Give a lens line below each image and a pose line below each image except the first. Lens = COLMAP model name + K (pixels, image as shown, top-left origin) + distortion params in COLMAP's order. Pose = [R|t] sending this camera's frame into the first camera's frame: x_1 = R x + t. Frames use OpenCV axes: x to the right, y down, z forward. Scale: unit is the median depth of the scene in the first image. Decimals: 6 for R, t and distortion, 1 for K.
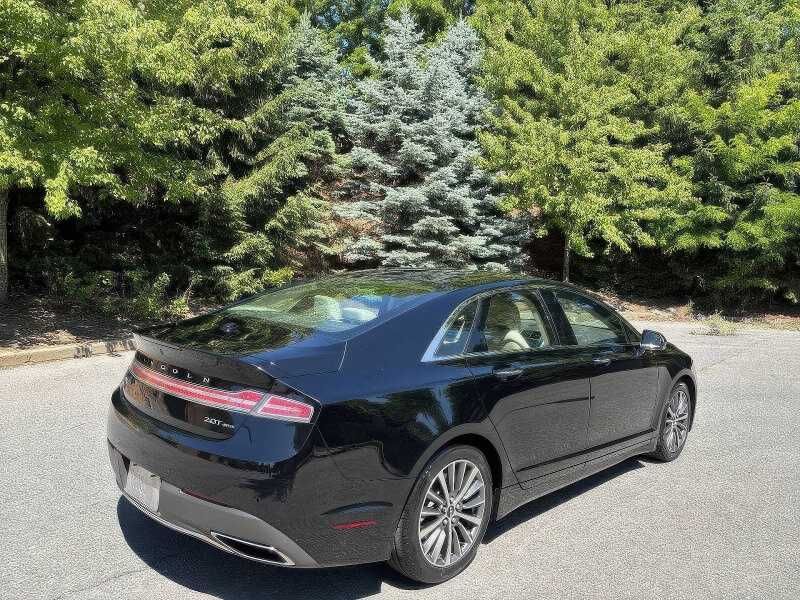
lens RADIAL K [[611.0, 0, 399.3], [0, 611.0, 314.2], [0, 0, 1]] dist [0.053023, -0.053190]
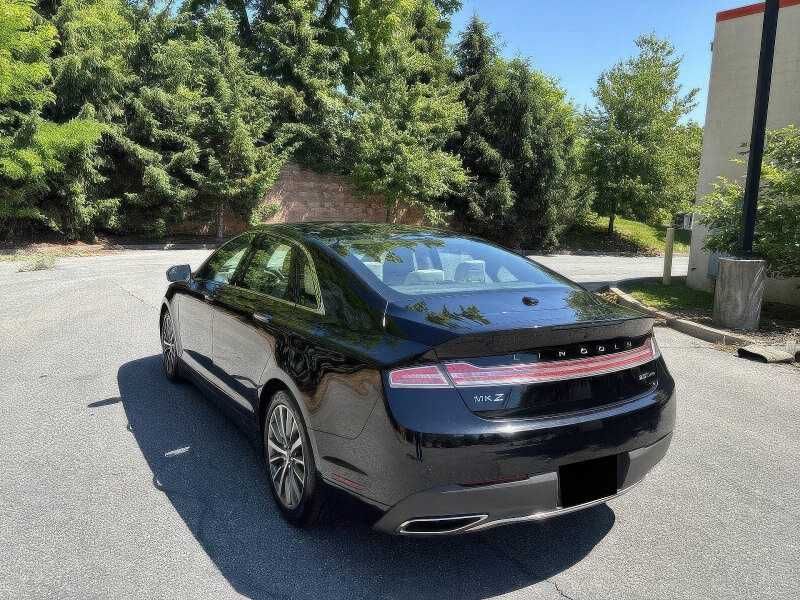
lens RADIAL K [[611.0, 0, 394.6], [0, 611.0, 300.9], [0, 0, 1]] dist [0.053023, -0.053190]
pose [[0.267476, -0.174241, 0.947679, -0.253962], [0.070302, 0.984422, 0.161155, -0.034816], [-0.960996, 0.023519, 0.275559, 0.199528]]
